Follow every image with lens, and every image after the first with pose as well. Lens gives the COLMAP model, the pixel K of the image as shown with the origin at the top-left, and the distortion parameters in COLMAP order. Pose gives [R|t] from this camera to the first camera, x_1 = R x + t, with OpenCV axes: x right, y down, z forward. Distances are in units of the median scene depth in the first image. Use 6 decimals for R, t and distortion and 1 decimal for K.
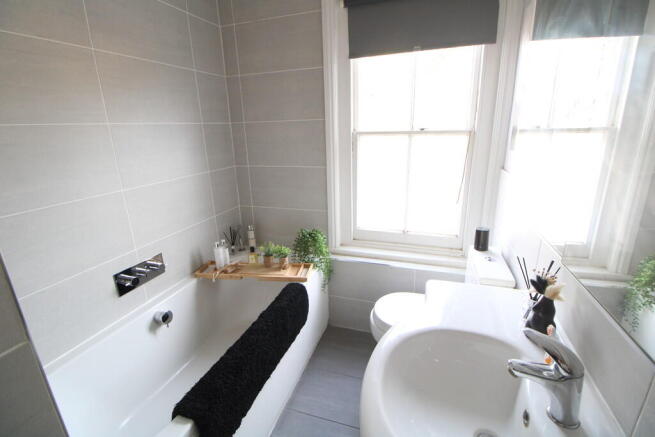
lens RADIAL K [[305.5, 0, 329.6], [0, 305.5, 218.0], [0, 0, 1]] dist [-0.006308, -0.000505]
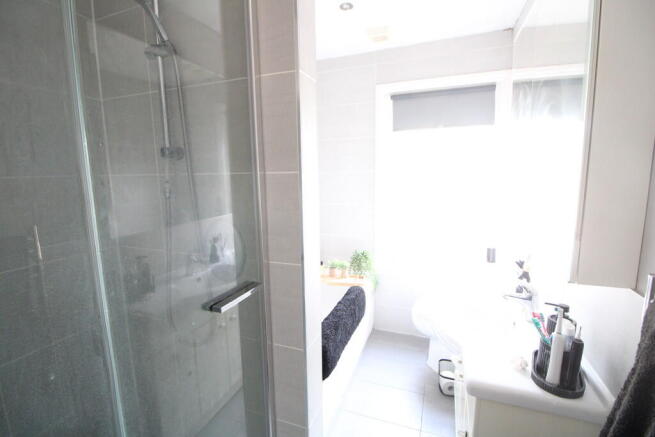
lens RADIAL K [[305.5, 0, 326.4], [0, 305.5, 218.1], [0, 0, 1]] dist [-0.006308, -0.000505]
pose [[0.998835, 0.014996, -0.045858, -0.172556], [-0.021401, 0.989558, -0.142540, 0.098200], [0.043242, 0.143355, 0.988726, -0.388729]]
